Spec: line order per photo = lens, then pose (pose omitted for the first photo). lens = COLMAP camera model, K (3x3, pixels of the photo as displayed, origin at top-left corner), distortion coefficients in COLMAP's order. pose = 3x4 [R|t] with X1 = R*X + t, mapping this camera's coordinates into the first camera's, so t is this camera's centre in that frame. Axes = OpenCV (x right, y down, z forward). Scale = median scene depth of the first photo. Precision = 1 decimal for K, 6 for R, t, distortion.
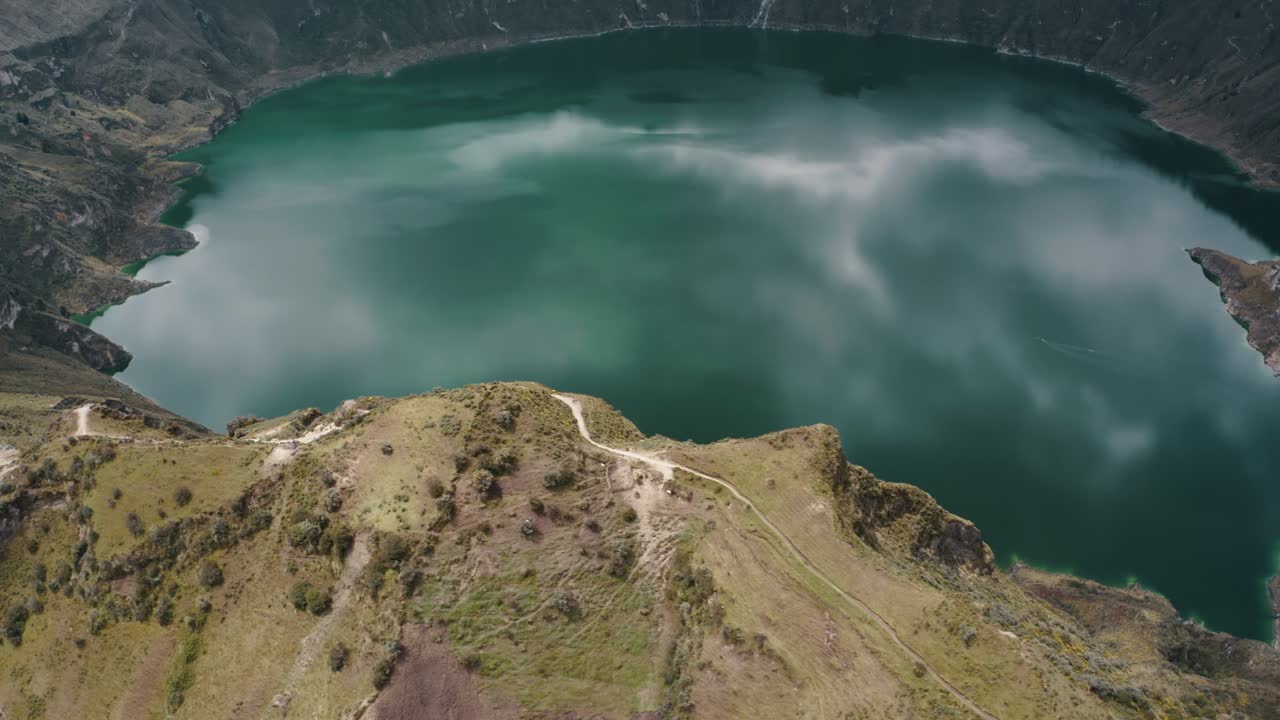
lens RADIAL K [[1031.9, 0, 633.0], [0, 1031.9, 365.6], [0, 0, 1]] dist [-0.190957, 0.021781]
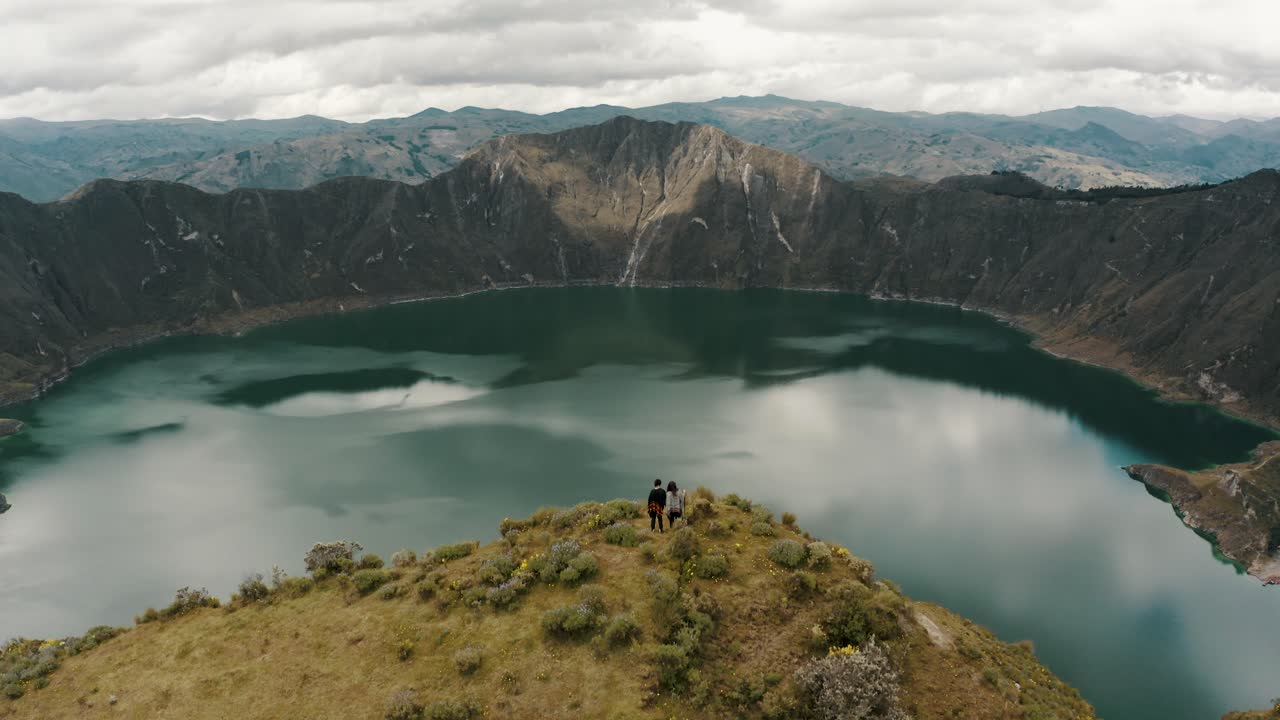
lens RADIAL K [[1031.9, 0, 636.2], [0, 1031.9, 357.7], [0, 0, 1]] dist [-0.190957, 0.021781]
pose [[0.988918, -0.022309, 0.146779, -0.028704], [0.062098, 0.960165, -0.272448, 0.007288], [-0.134854, 0.278543, 0.950909, 0.136544]]
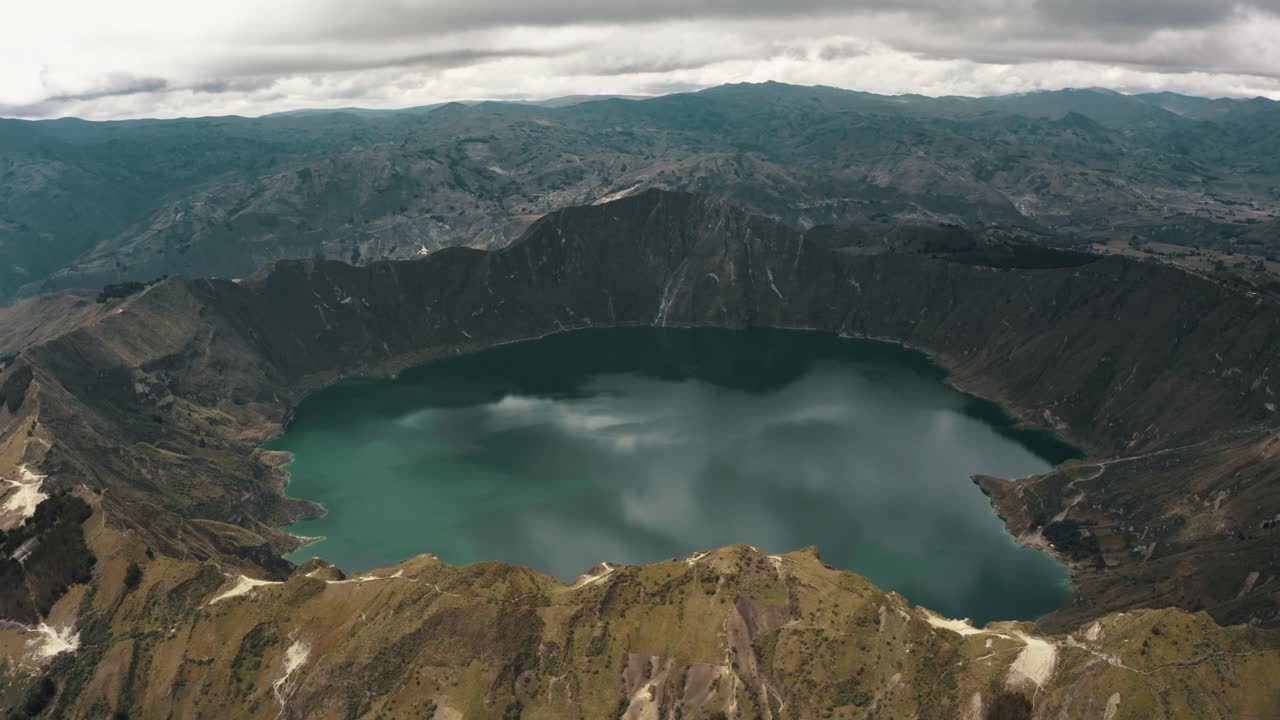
lens RADIAL K [[1031.9, 0, 641.5], [0, 1031.9, 360.4], [0, 0, 1]] dist [-0.190957, 0.021781]
pose [[0.988411, -0.036758, 0.147281, -0.199256], [0.070812, 0.969855, -0.233166, 0.042930], [-0.134270, 0.240893, 0.961219, -0.572271]]
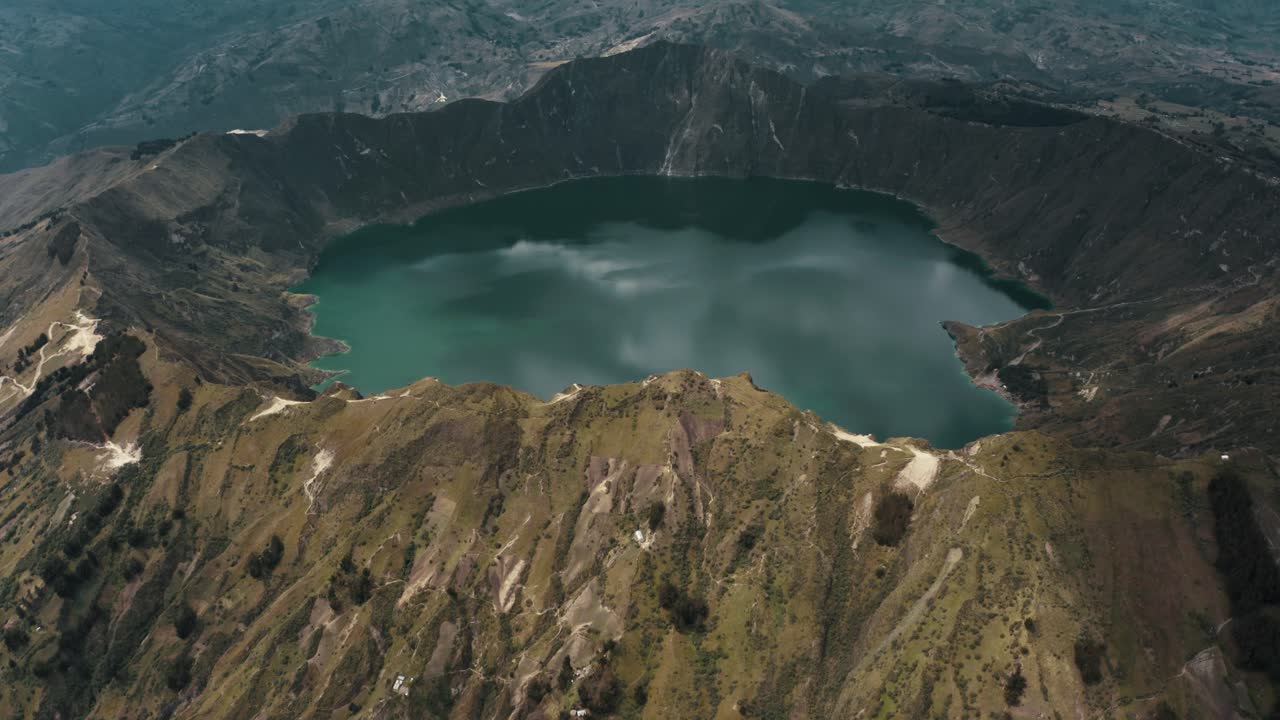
lens RADIAL K [[1031.9, 0, 642.6], [0, 1031.9, 360.8], [0, 0, 1]] dist [-0.190957, 0.021781]
pose [[0.991771, -0.049113, 0.118232, -0.168068], [0.059466, 0.994545, -0.085692, 0.072054], [-0.113379, 0.092018, 0.989282, -0.726190]]
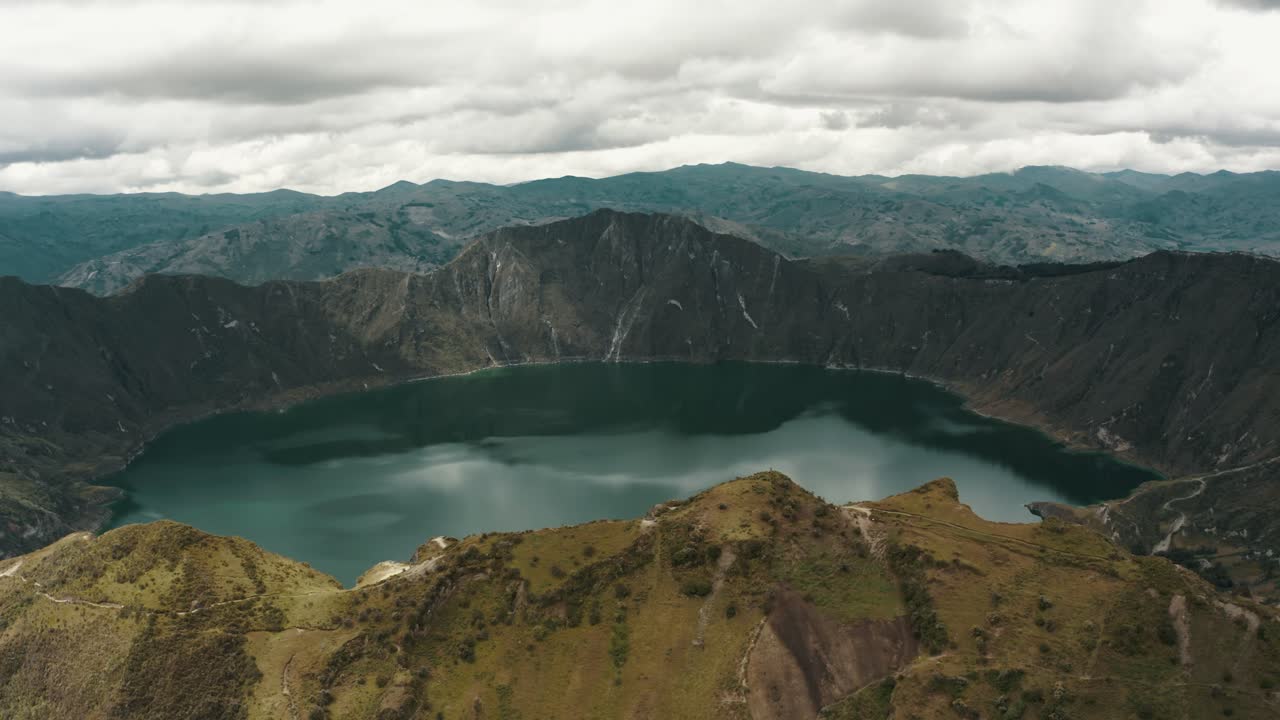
lens RADIAL K [[1031.9, 0, 637.1], [0, 1031.9, 362.0], [0, 0, 1]] dist [-0.190957, 0.021781]
pose [[0.982315, -0.032608, 0.184372, -0.115149], [0.091772, 0.942173, -0.322317, 0.066094], [-0.163200, 0.333537, 0.928504, -0.116098]]
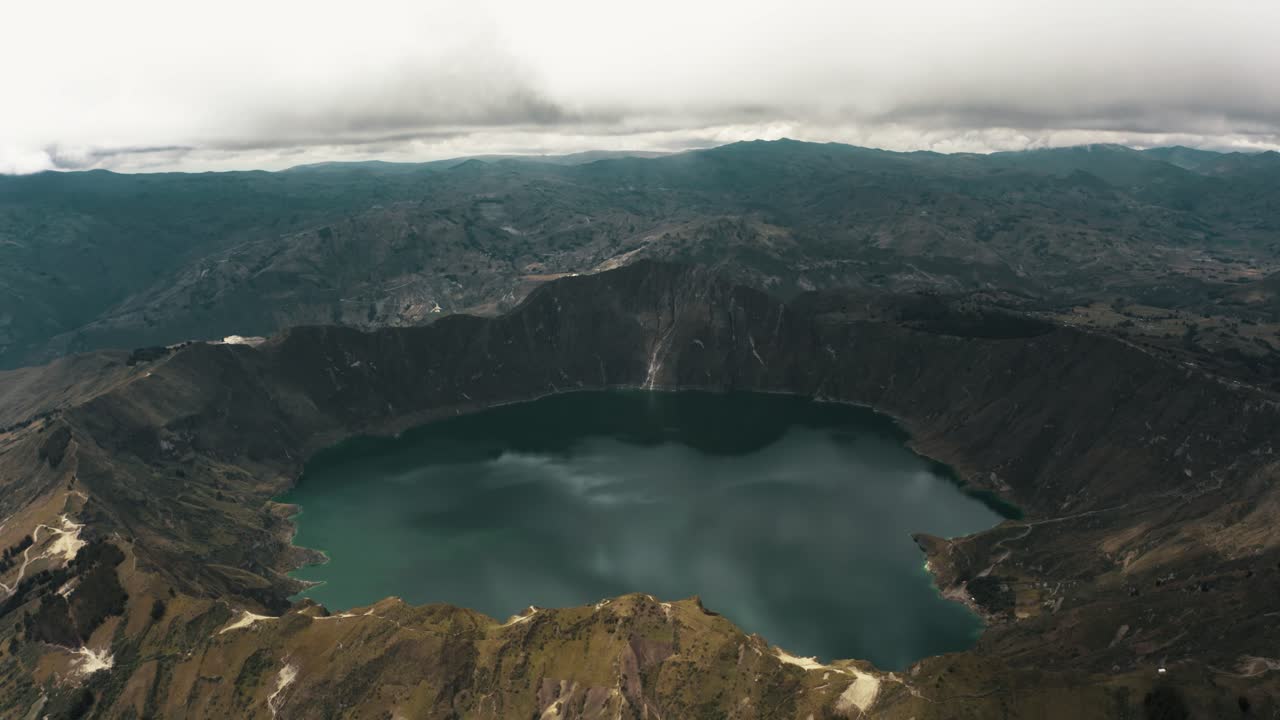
lens RADIAL K [[1031.9, 0, 642.0], [0, 1031.9, 358.6], [0, 0, 1]] dist [-0.190957, 0.021781]
pose [[0.991566, -0.022473, 0.127642, -0.133223], [0.058002, 0.957670, -0.281965, 0.061886], [-0.115902, 0.286990, 0.950896, -0.779221]]
